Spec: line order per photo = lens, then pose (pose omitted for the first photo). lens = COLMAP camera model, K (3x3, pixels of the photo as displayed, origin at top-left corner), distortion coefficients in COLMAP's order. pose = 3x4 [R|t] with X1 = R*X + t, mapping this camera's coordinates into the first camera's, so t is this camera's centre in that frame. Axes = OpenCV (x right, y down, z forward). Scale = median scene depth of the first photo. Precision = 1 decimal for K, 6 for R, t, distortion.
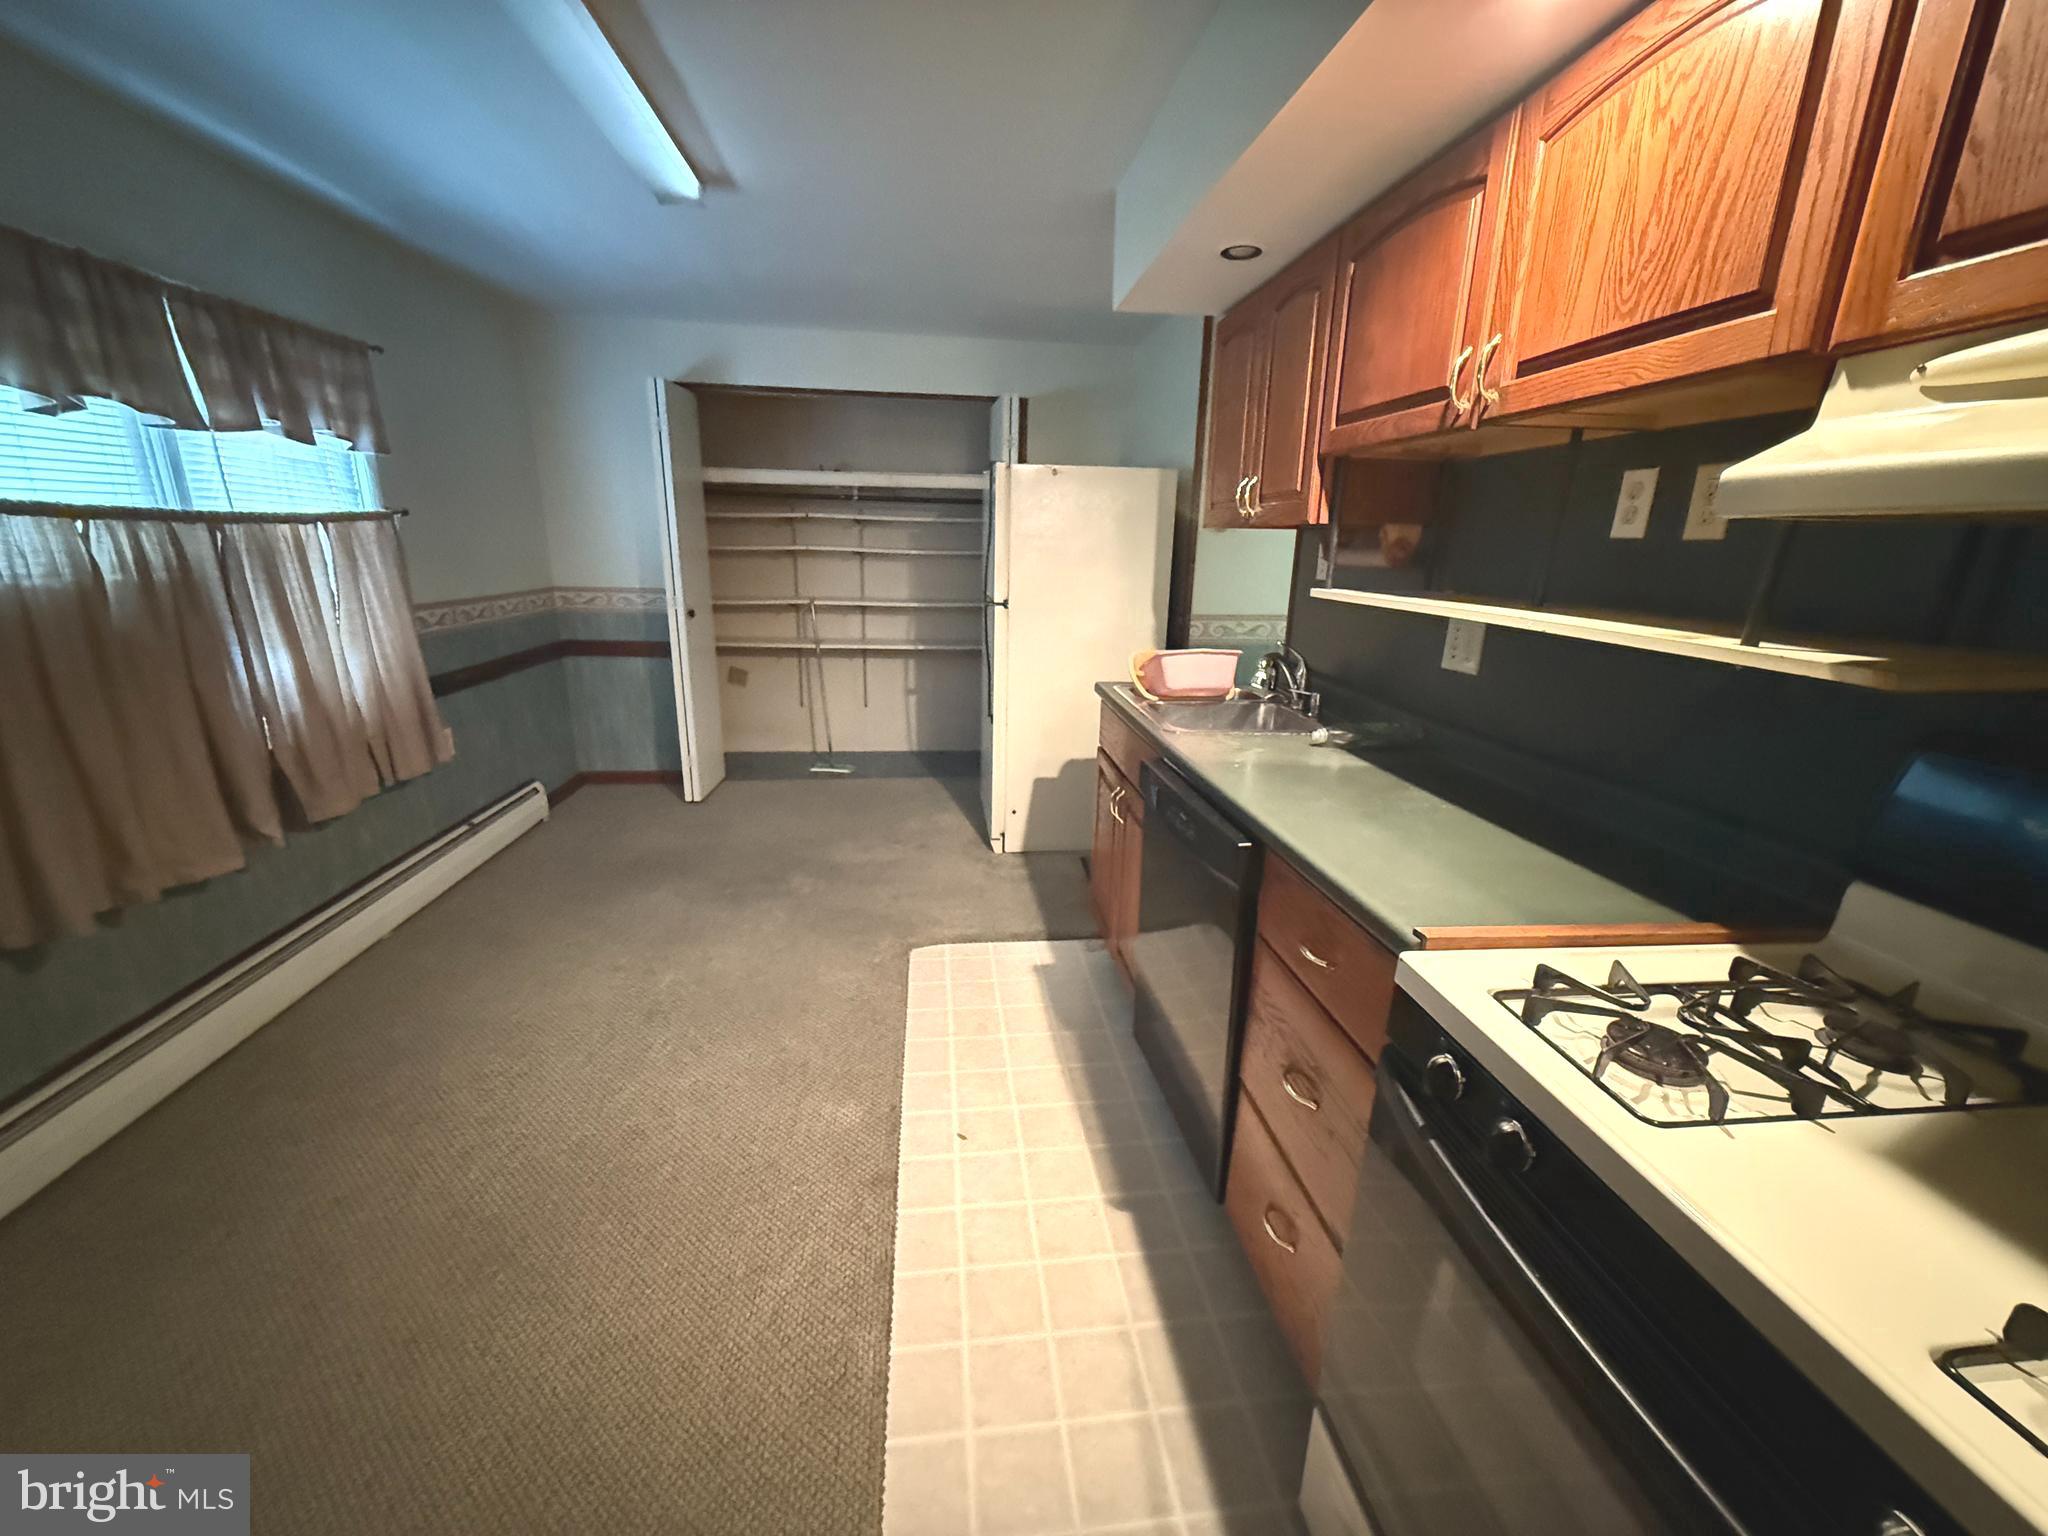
lens RADIAL K [[814.2, 0, 1025.0], [0, 814.2, 772.5], [0, 0, 1]] dist [0.001411, 0.000811]
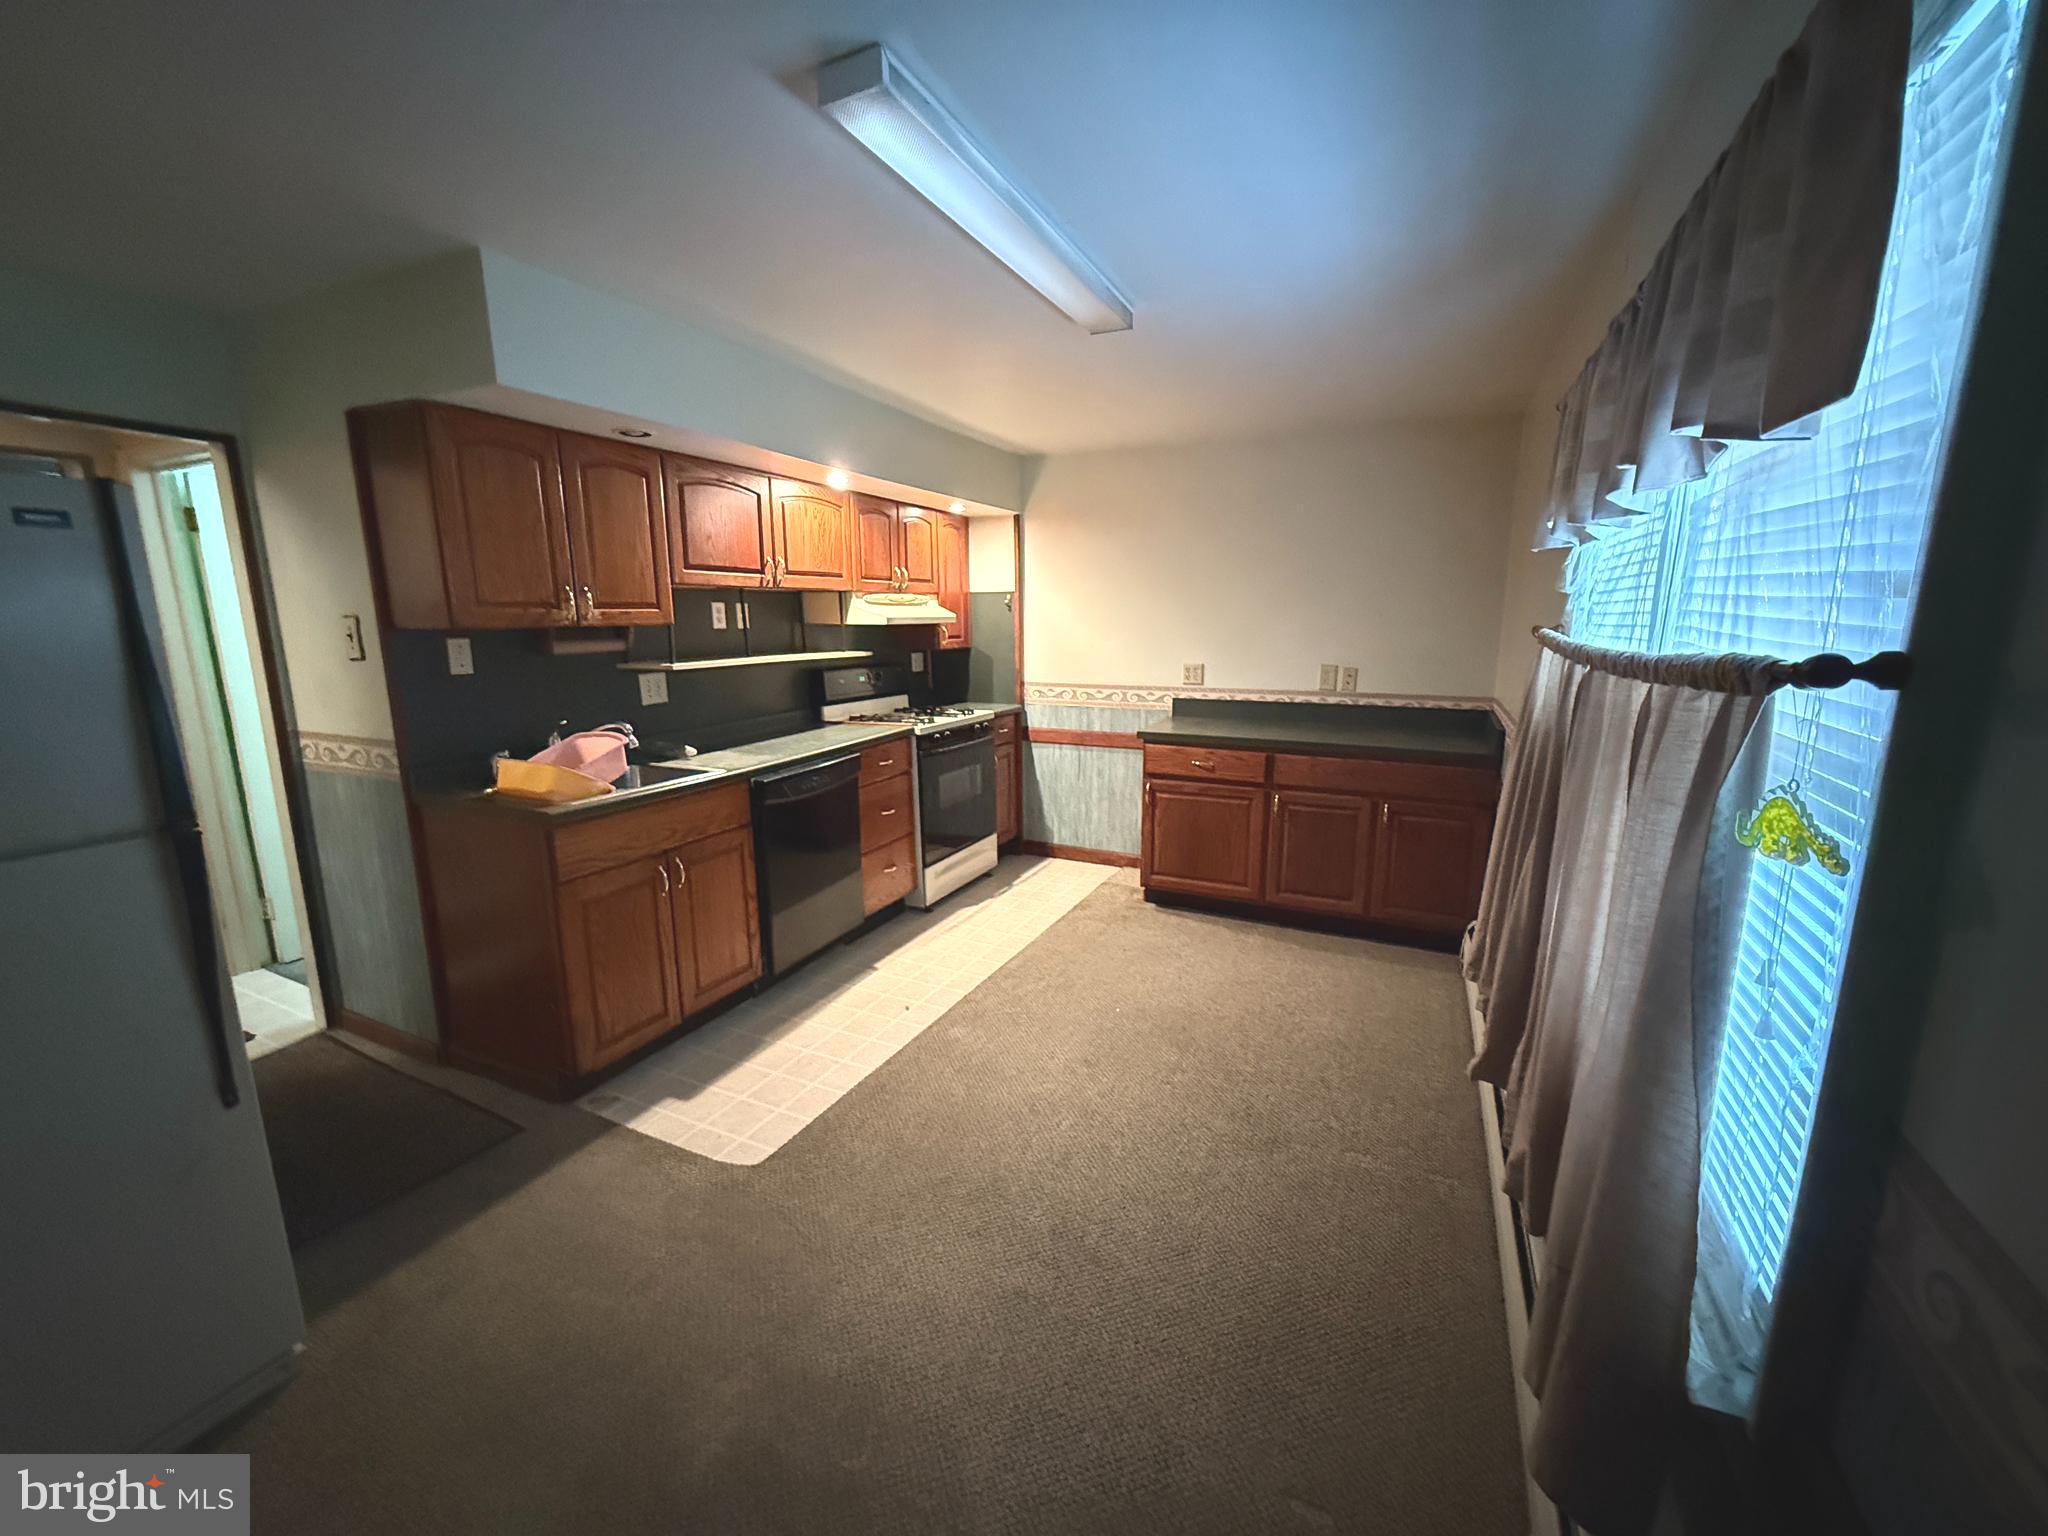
lens RADIAL K [[814.2, 0, 1022.9], [0, 814.2, 779.4], [0, 0, 1]] dist [0.001411, 0.000811]
pose [[-0.845886, -0.127370, 0.517932, -1.145399], [0.130319, 0.892279, 0.432267, -0.672325], [-0.517198, 0.433145, -0.738168, 2.065620]]
